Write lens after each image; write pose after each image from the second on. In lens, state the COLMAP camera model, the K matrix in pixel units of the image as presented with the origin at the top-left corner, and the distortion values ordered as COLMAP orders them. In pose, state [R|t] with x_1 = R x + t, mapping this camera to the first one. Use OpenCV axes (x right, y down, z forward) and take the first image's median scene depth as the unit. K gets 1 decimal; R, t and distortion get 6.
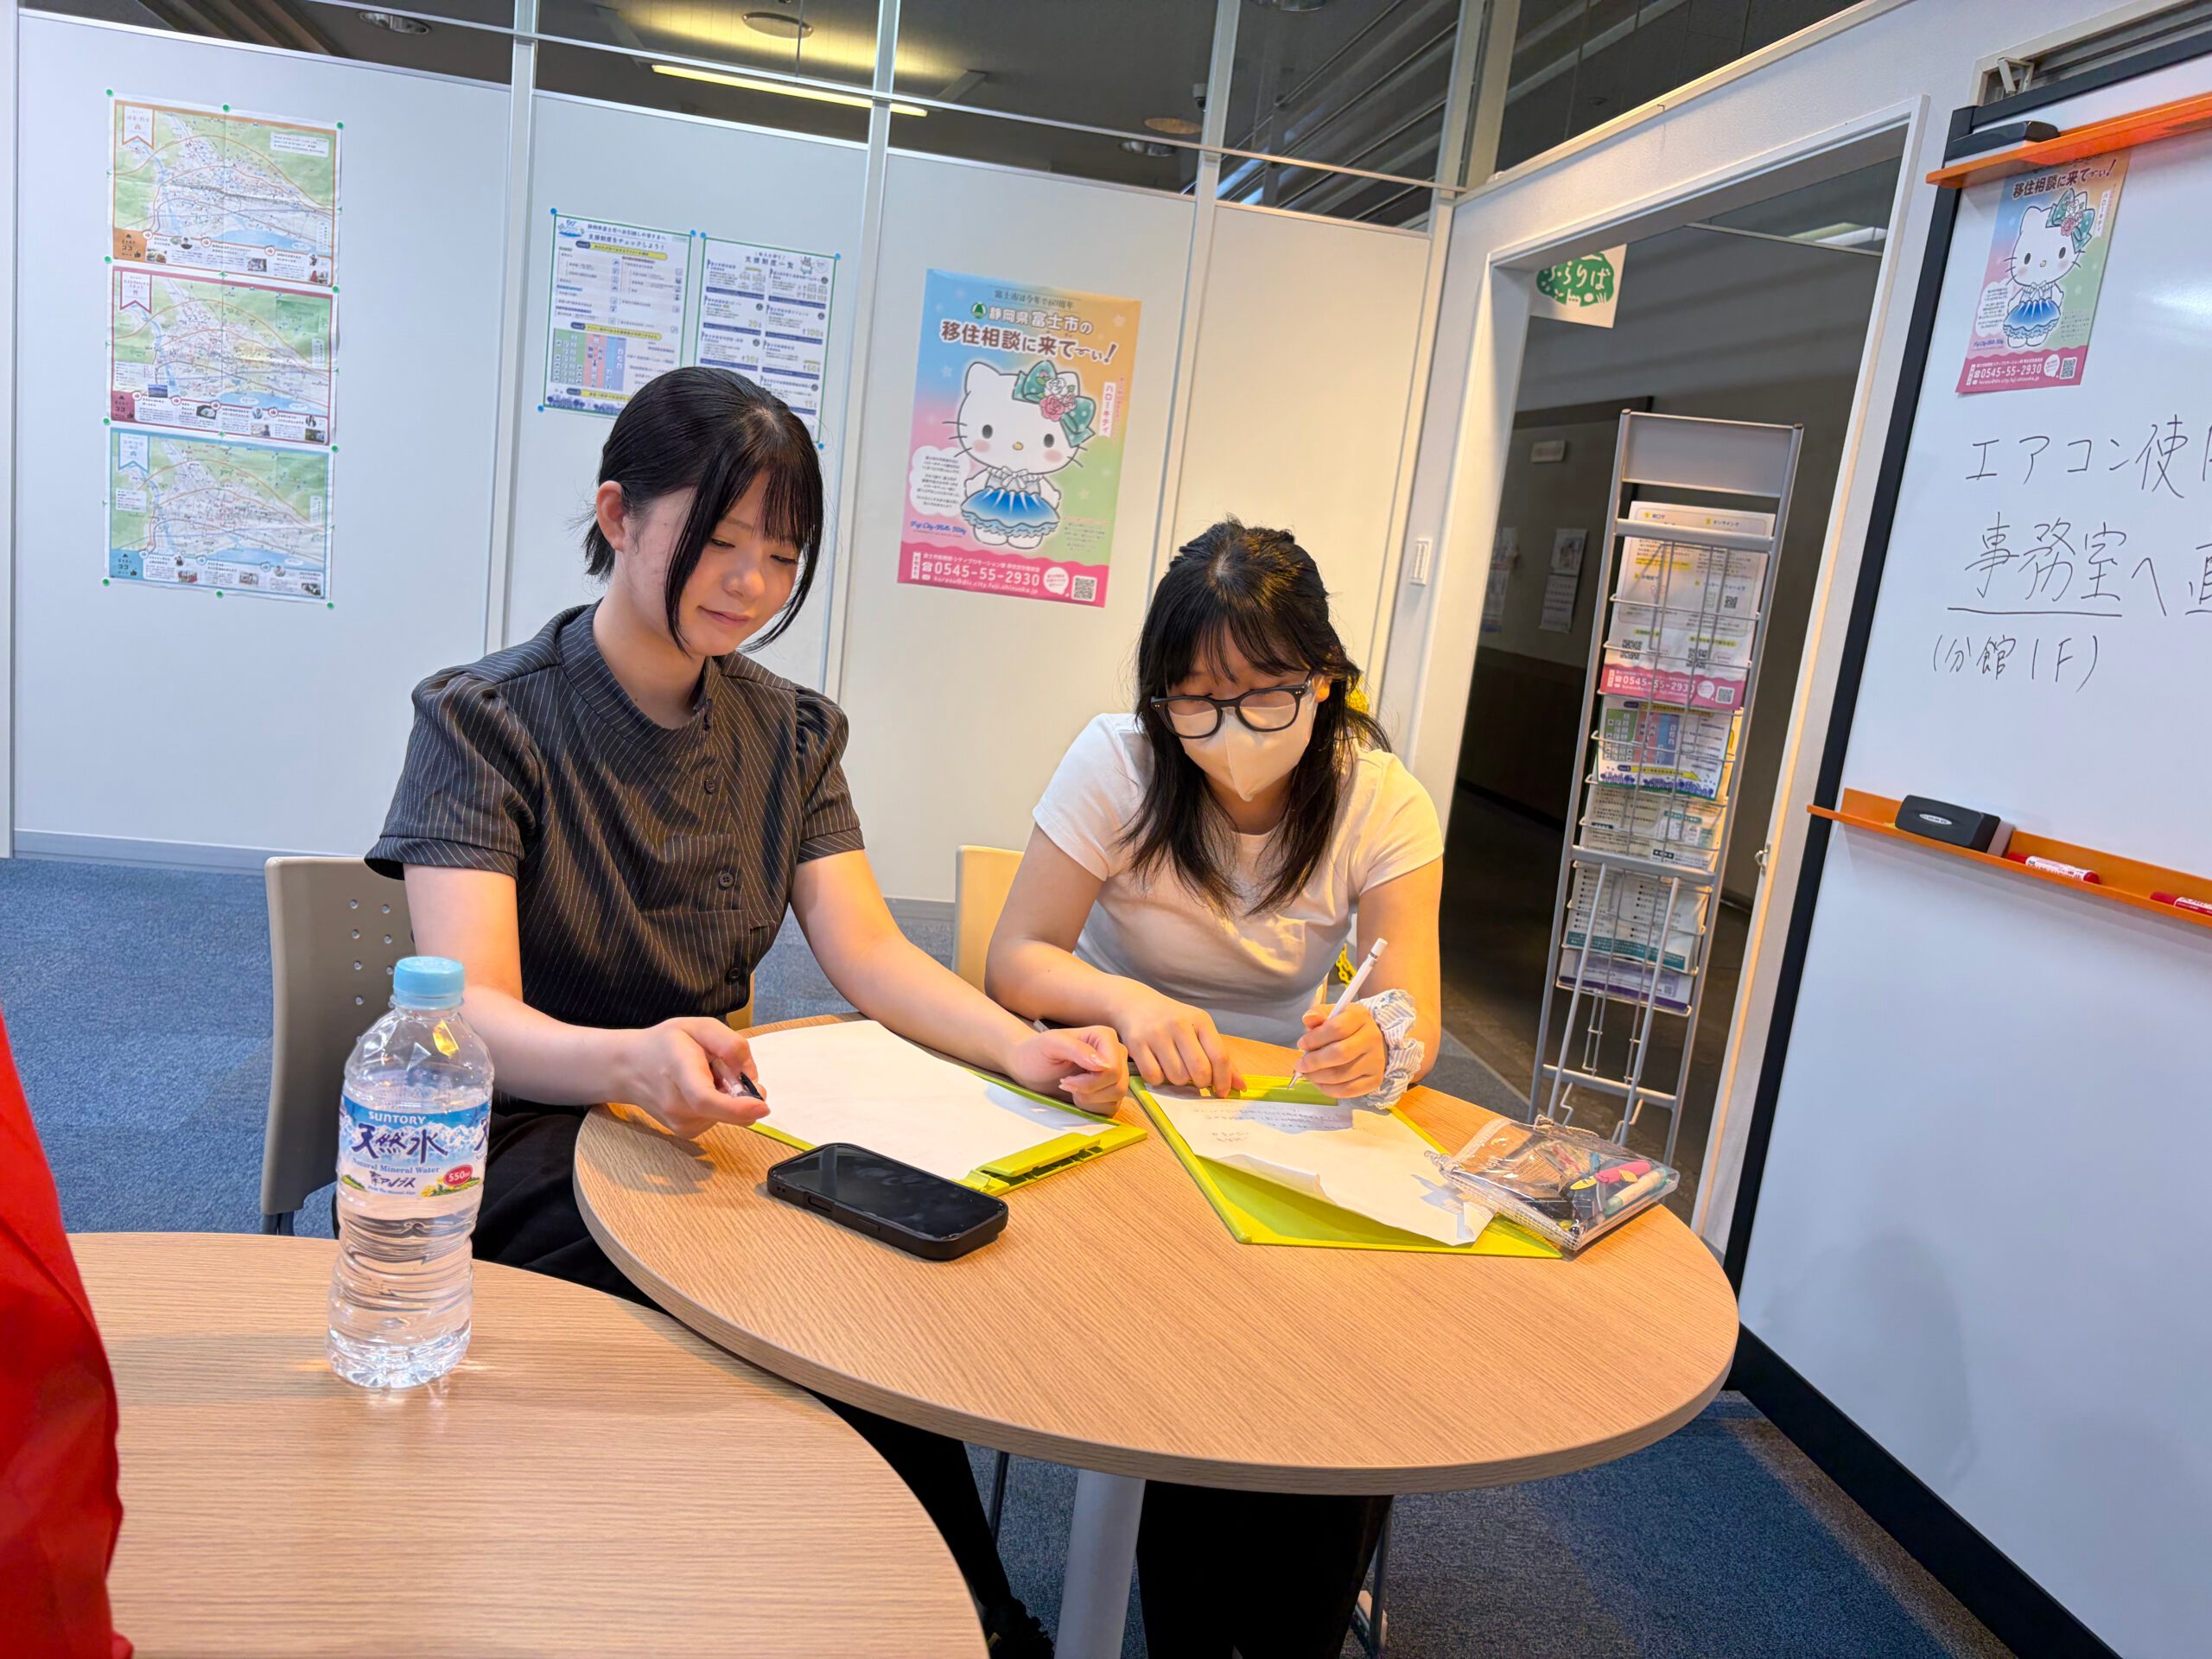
lens RADIAL K [[1676.2, 0, 1102.8], [0, 1676.2, 832.9], [0, 0, 1]] dist [0.004280, 0.001766]
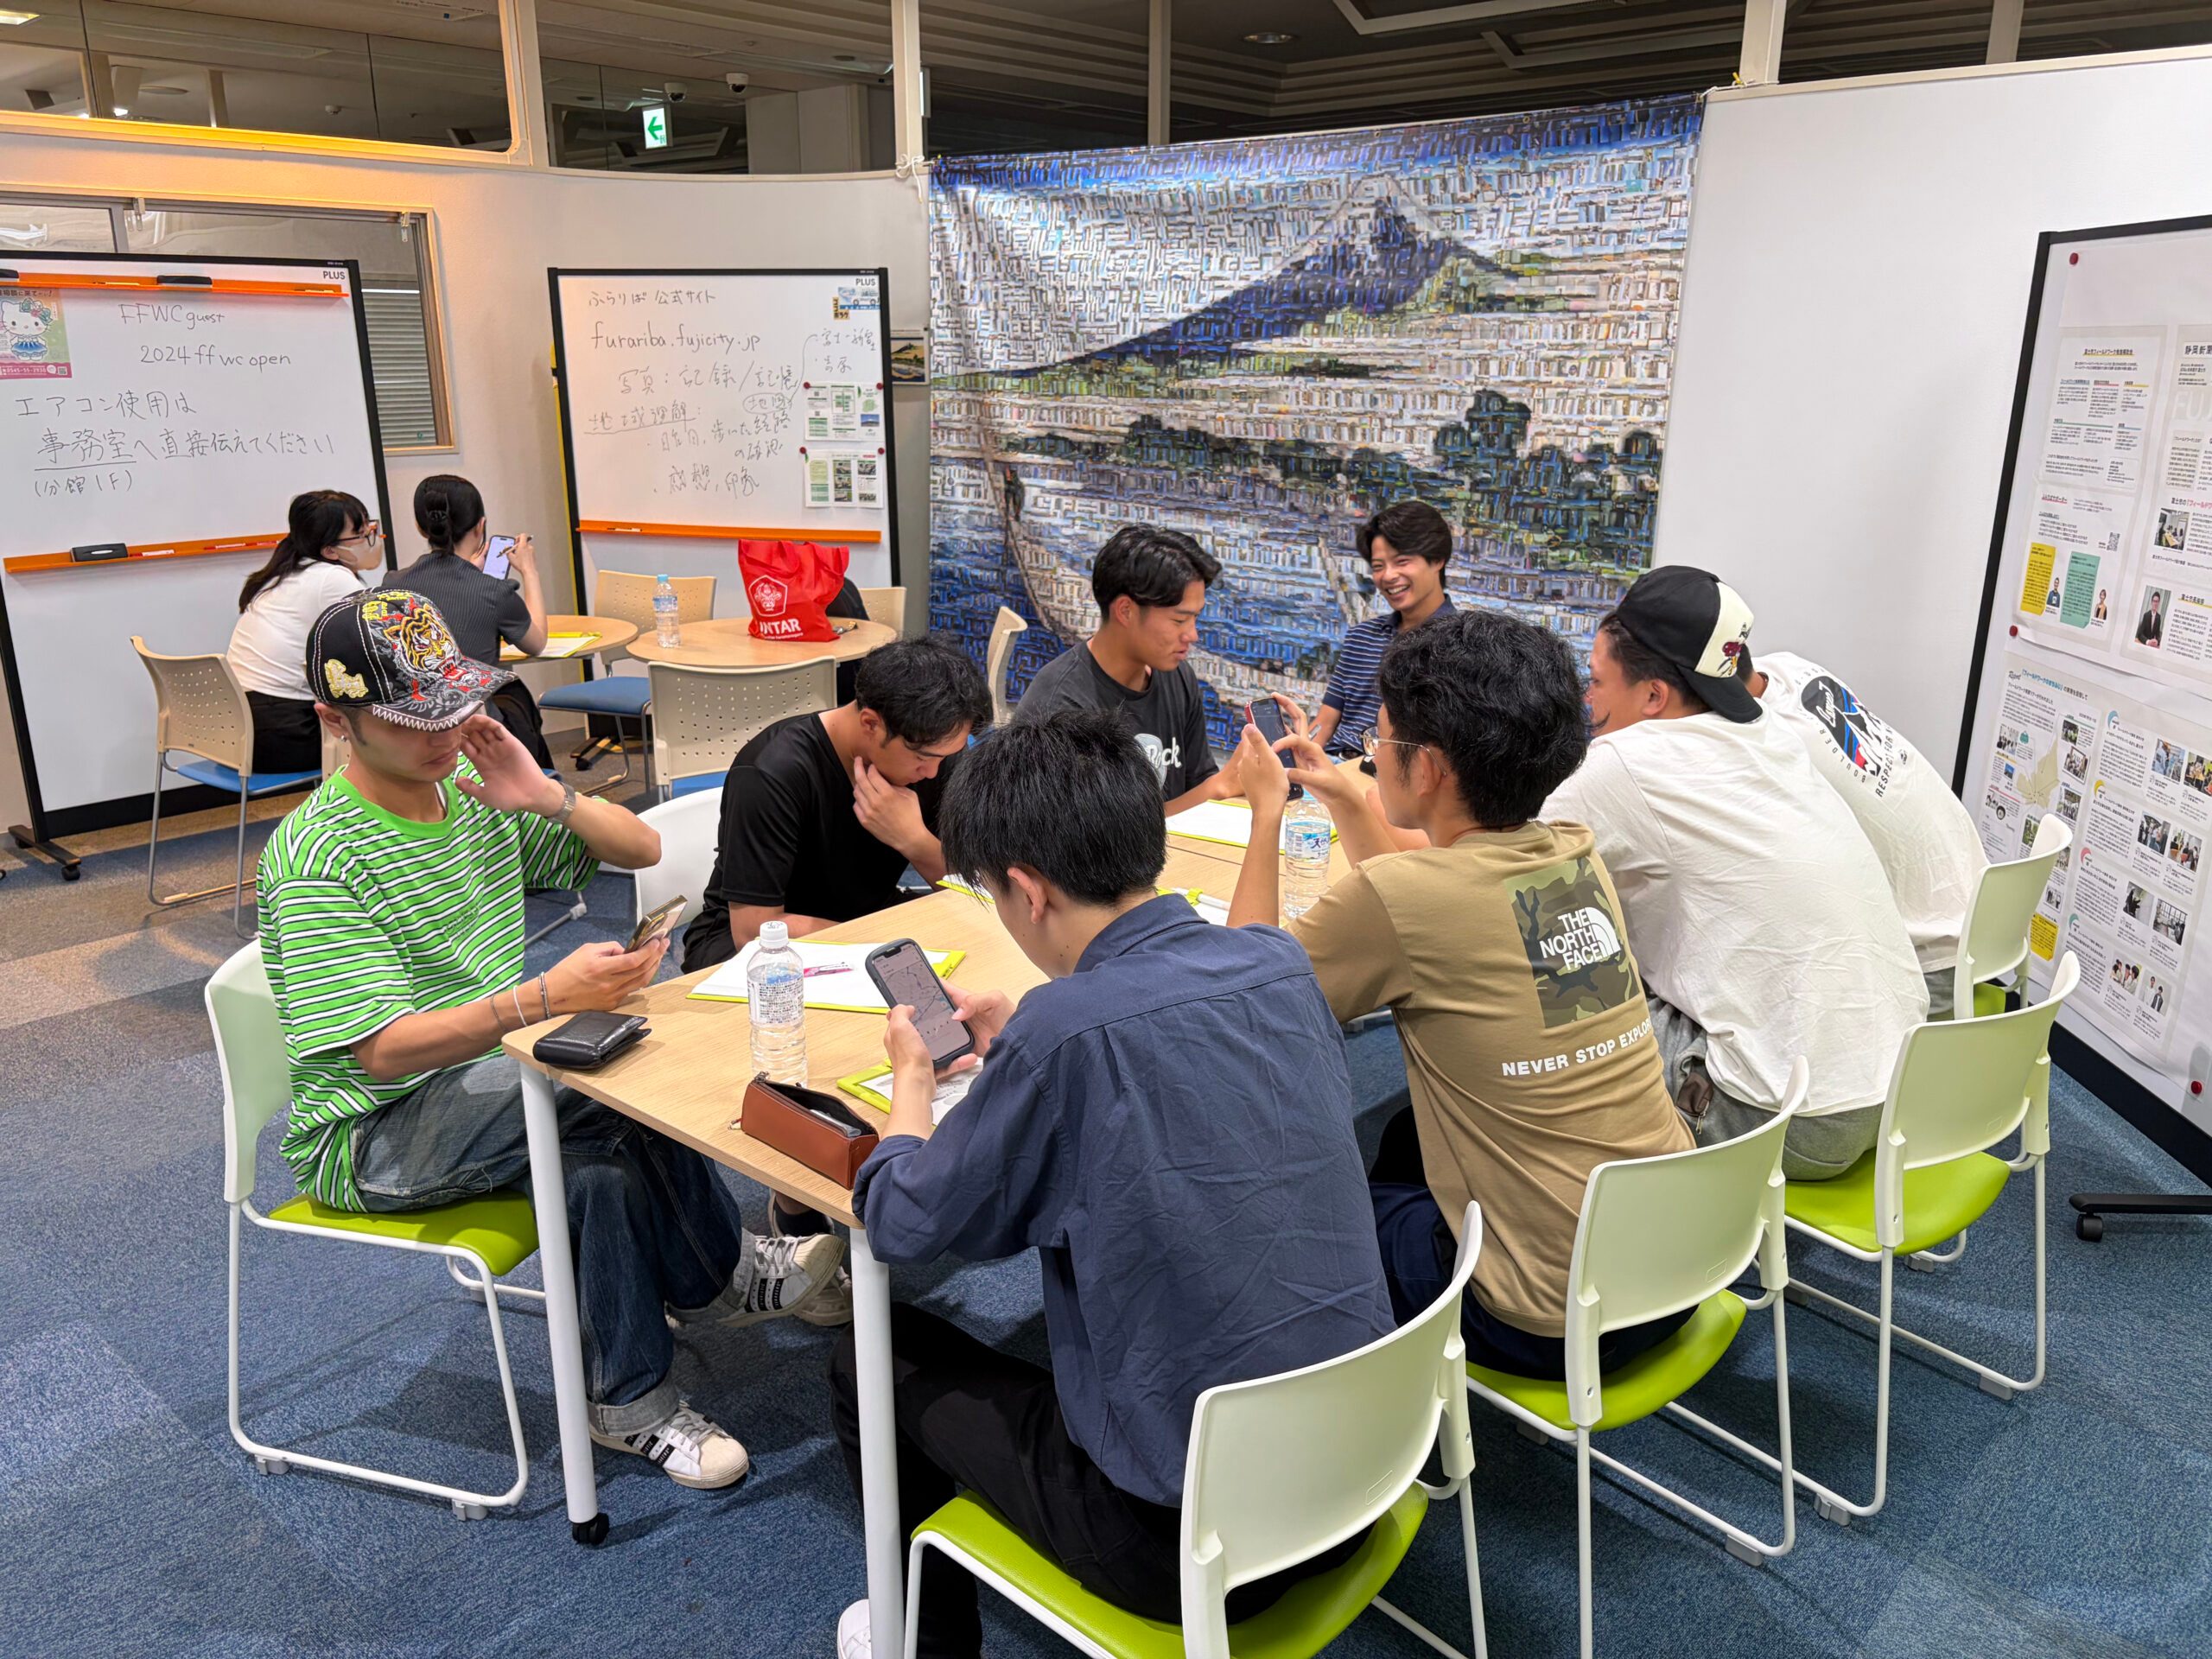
lens RADIAL K [[1676.2, 0, 1106.6], [0, 1676.2, 829.2], [0, 0, 1]] dist [0.004280, 0.001766]
pose [[-0.520947, -0.365539, 0.771360, -2.474037], [0.084299, 0.877217, 0.472636, -0.732815], [-0.849417, 0.311243, -0.426168, 0.941982]]
